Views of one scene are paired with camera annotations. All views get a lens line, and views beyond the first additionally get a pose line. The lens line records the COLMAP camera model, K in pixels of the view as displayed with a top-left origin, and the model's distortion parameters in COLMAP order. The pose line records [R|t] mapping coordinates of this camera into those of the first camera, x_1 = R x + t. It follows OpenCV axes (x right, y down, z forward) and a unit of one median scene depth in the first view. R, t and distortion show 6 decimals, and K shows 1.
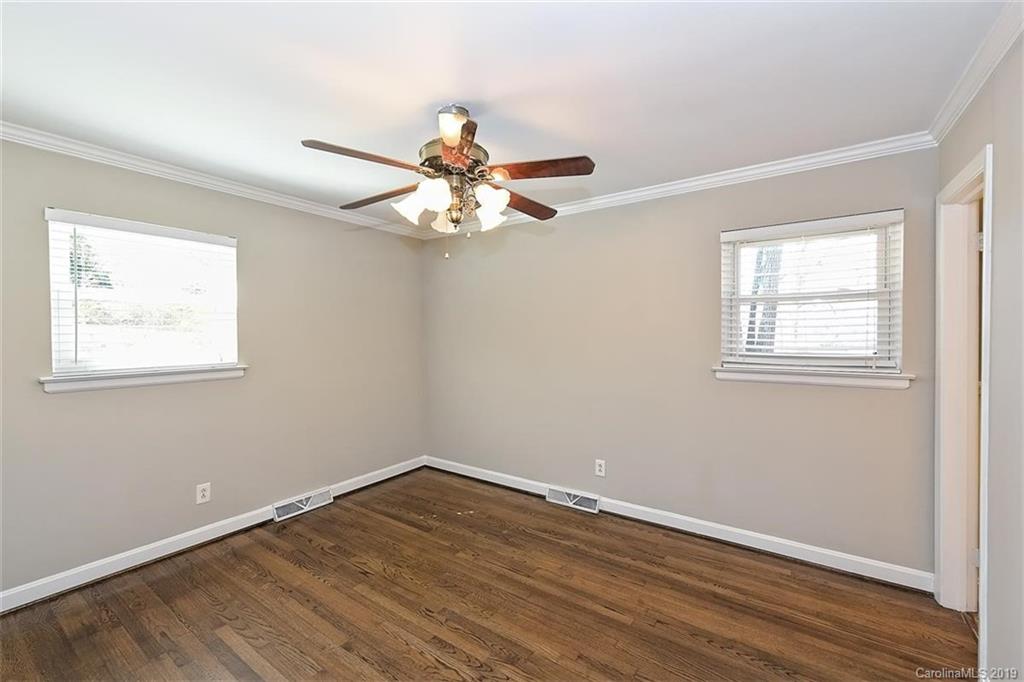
lens RADIAL K [[420.8, 0, 513.9], [0, 420.8, 337.8], [0, 0, 1]] dist [-0.001671, -0.000289]
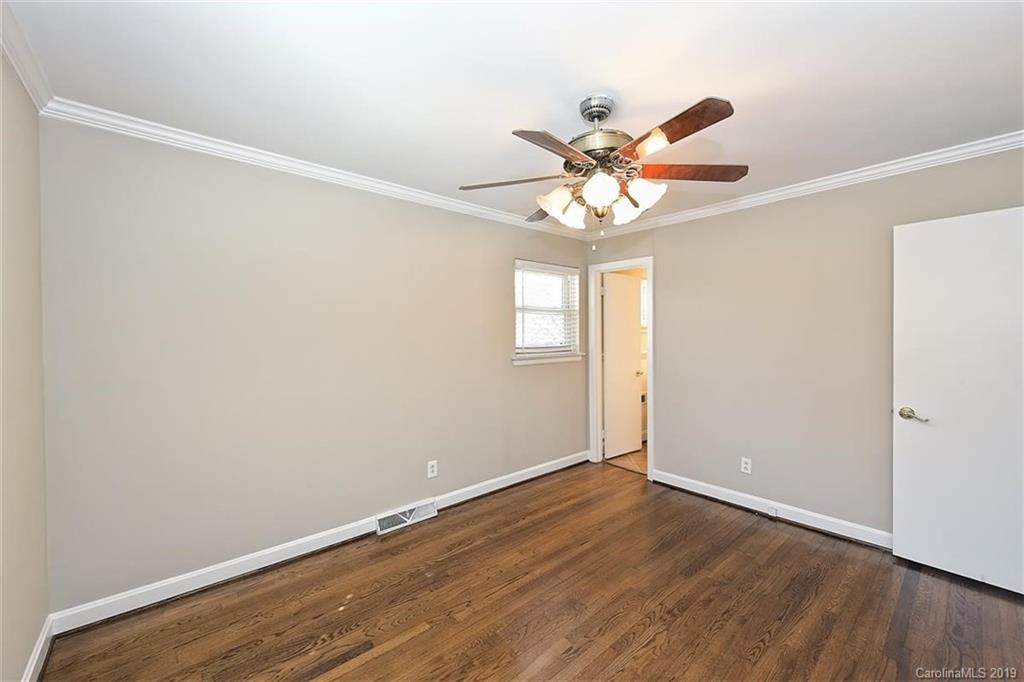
lens RADIAL K [[404.9, 0, 514.1], [0, 404.9, 338.7], [0, 0, 1]] dist [0.000607, -0.000074]
pose [[0.241257, -0.011835, 0.970389, -0.844592], [0.016527, 0.999831, 0.008085, -0.000575], [-0.970321, 0.014087, 0.241411, 0.737126]]
